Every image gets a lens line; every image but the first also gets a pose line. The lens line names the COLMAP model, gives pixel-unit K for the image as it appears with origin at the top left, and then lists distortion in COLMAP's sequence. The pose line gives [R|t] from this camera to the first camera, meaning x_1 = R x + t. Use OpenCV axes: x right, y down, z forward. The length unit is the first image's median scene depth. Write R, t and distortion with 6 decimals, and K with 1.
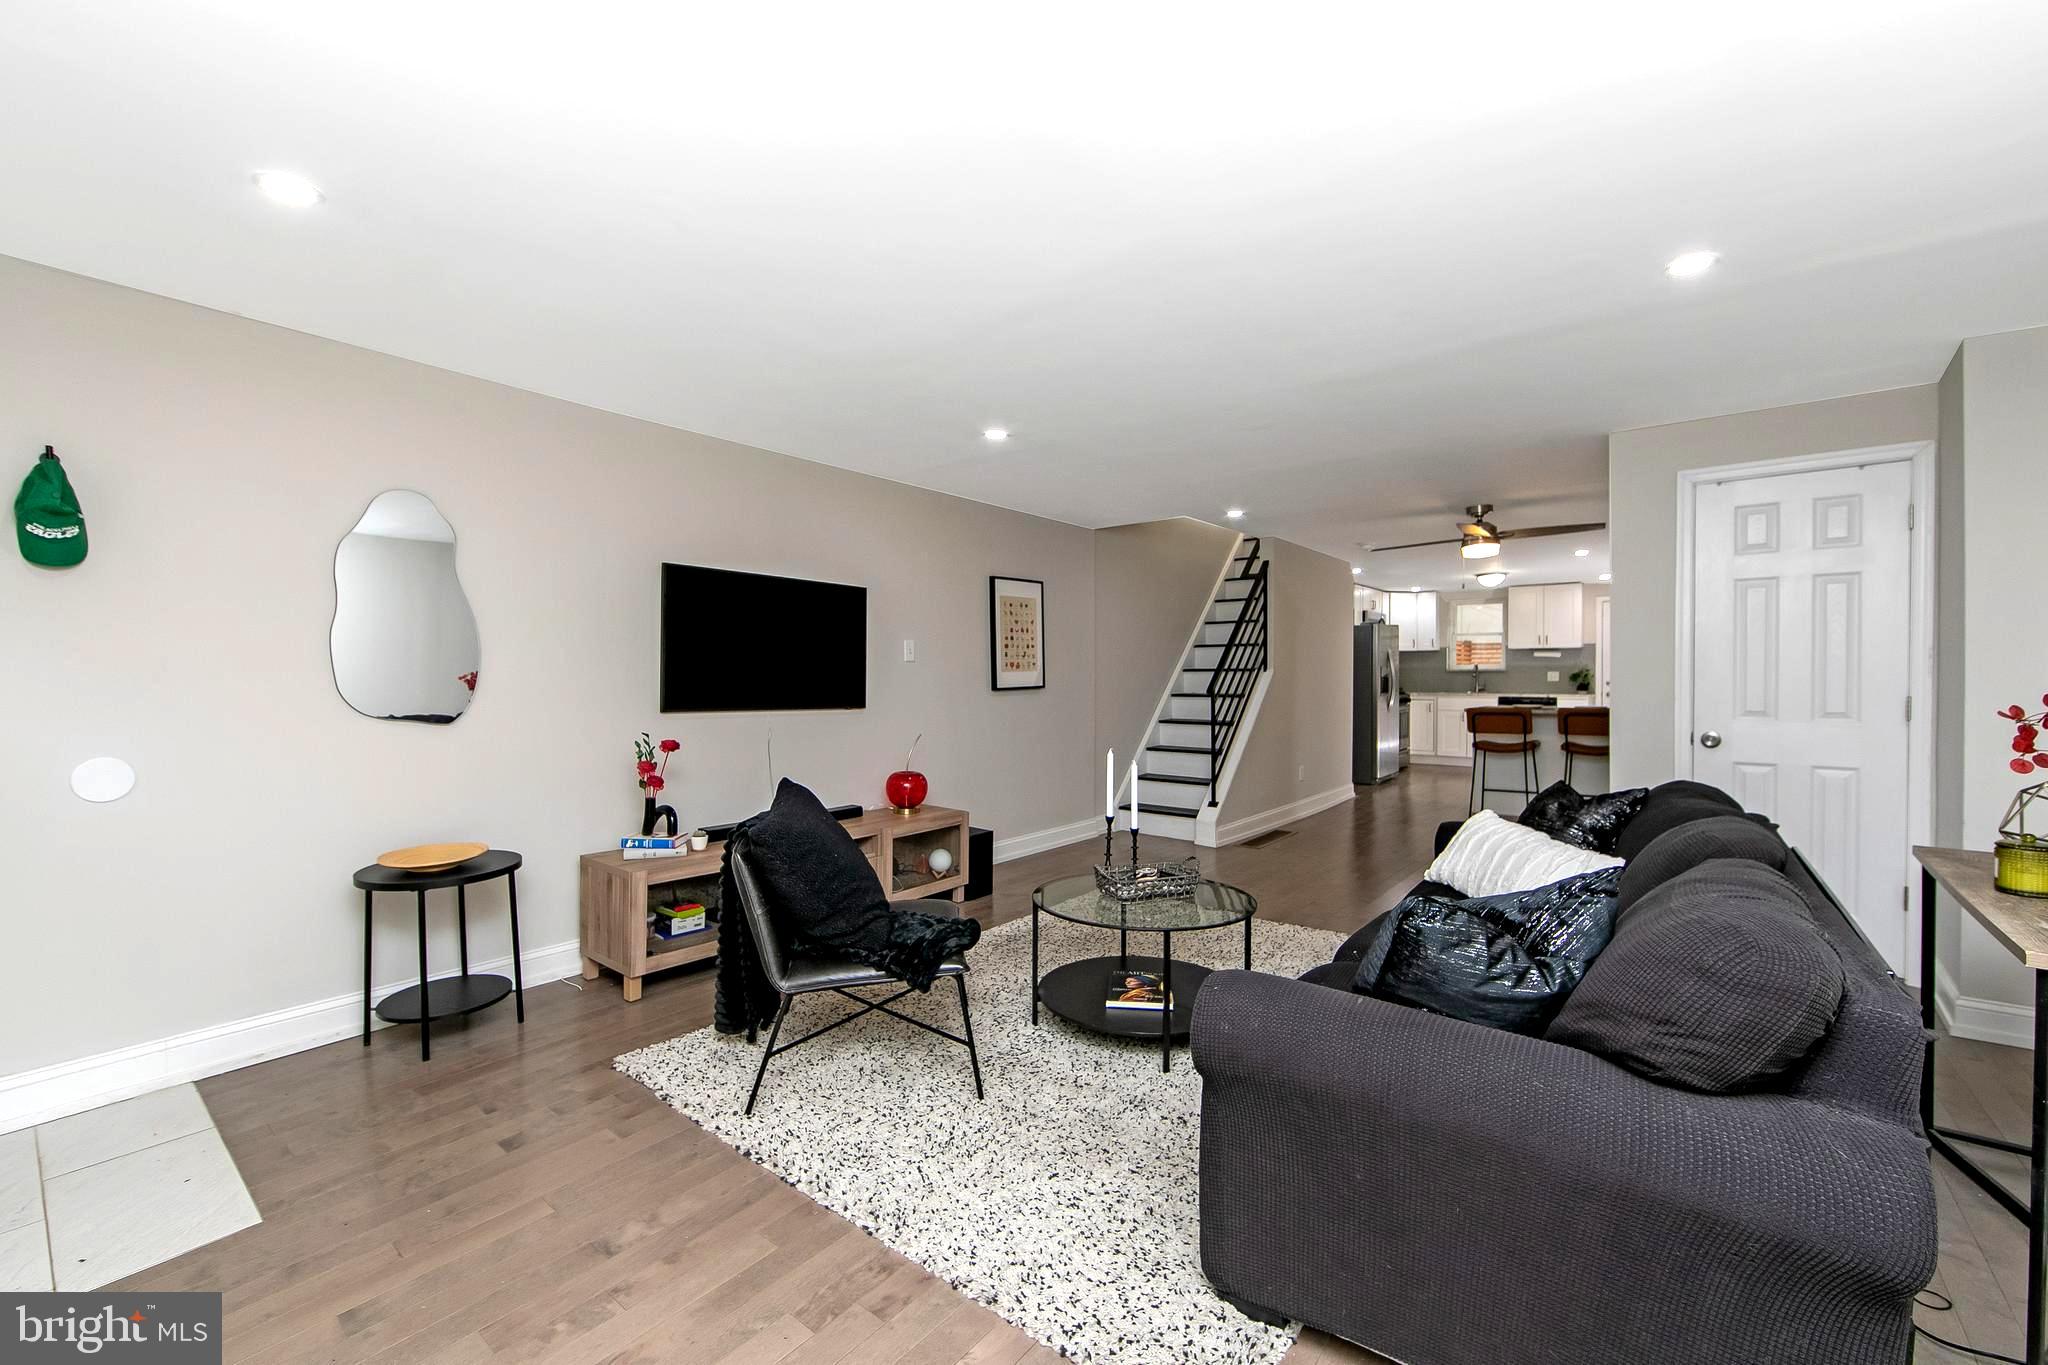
lens RADIAL K [[846.1, 0, 1016.2], [0, 846.1, 676.5], [0, 0, 1]] dist [-0.007776, 0.000278]
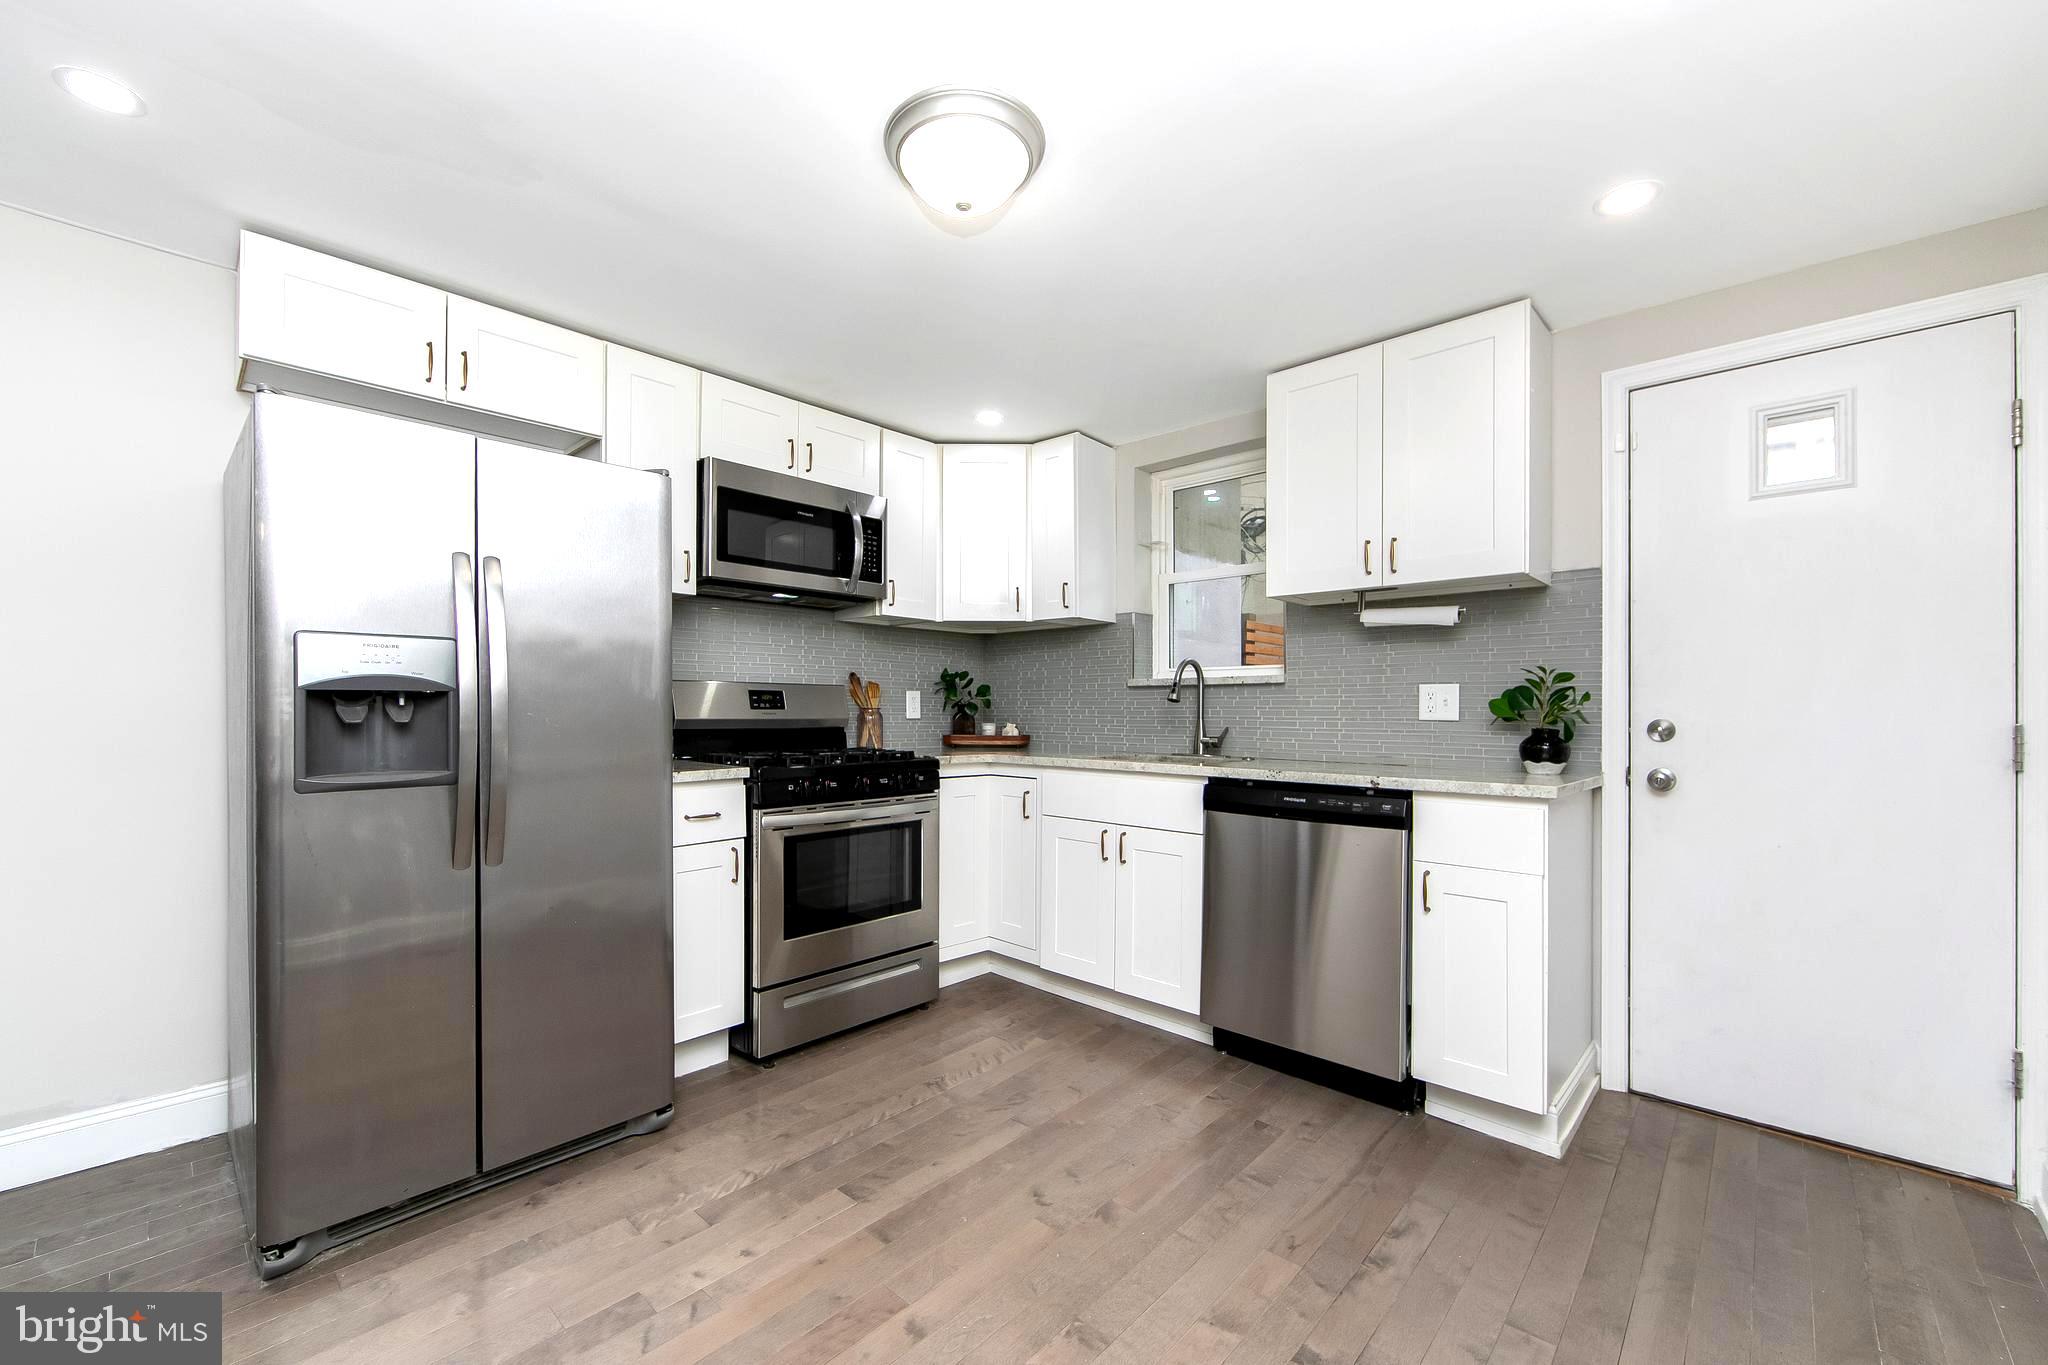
lens RADIAL K [[833.5, 0, 1008.3], [0, 833.5, 706.4], [0, 0, 1]] dist [-0.001593, -0.000375]
pose [[0.995949, 0.007825, -0.089575, 0.820024], [-0.007849, 0.999969, 0.000089, 0.003479], [0.089573, 0.000615, 0.995980, 1.138163]]
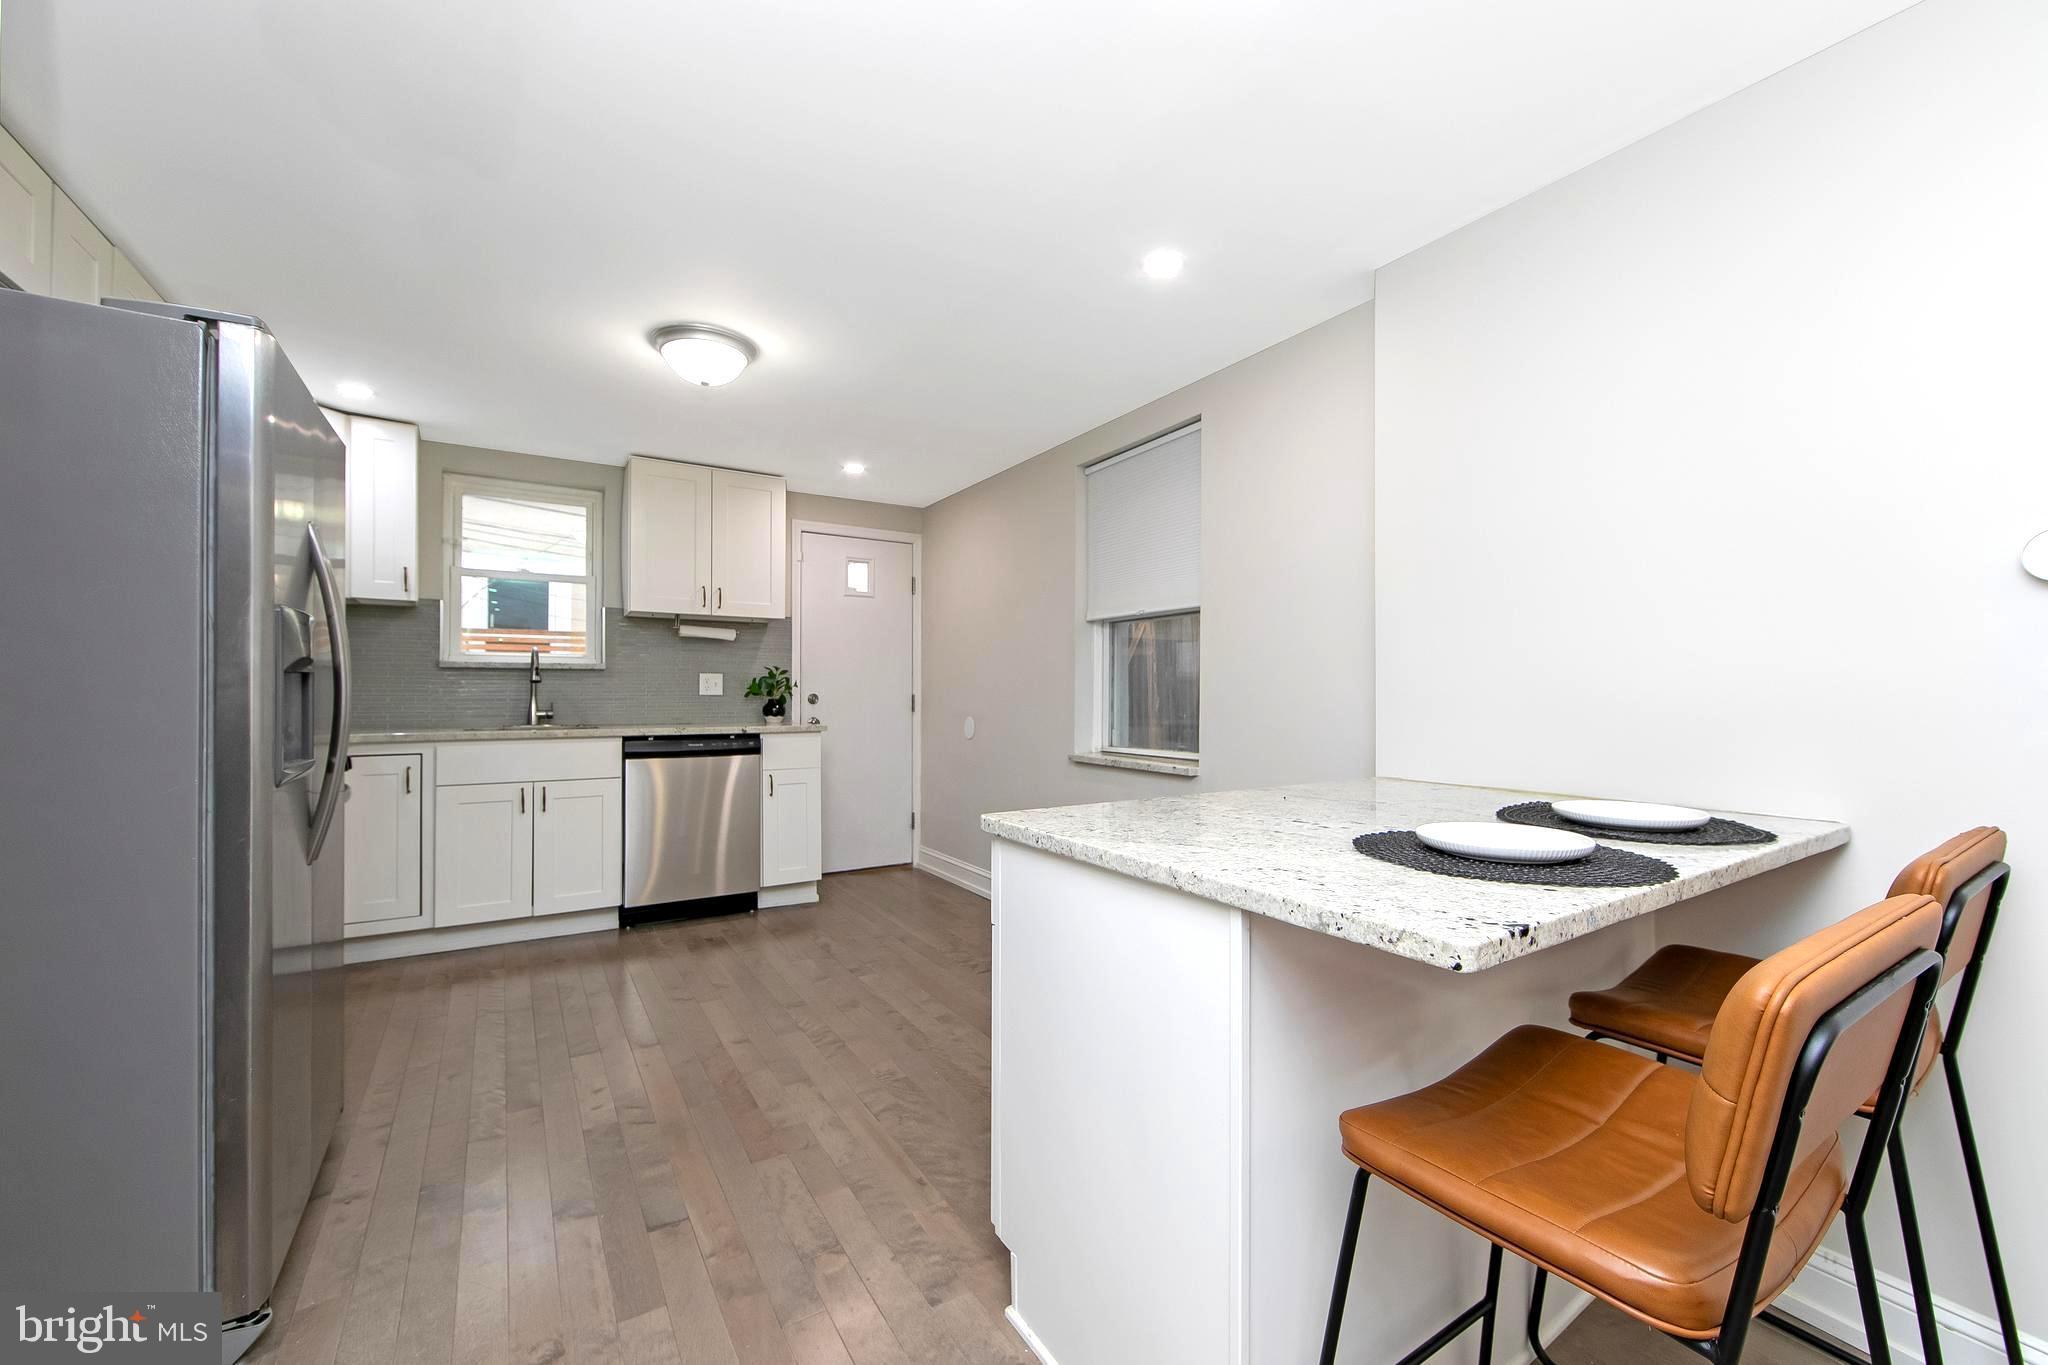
lens RADIAL K [[782.8, 0, 1024.0], [0, 782.8, 682.5], [0, 0, 1]] dist [-0.000420, 0.000024]
pose [[0.328860, 0.010807, 0.944317, 0.478286], [-0.005385, 0.999940, -0.009568, 0.003030], [-0.944363, -0.001938, 0.328899, 1.110314]]
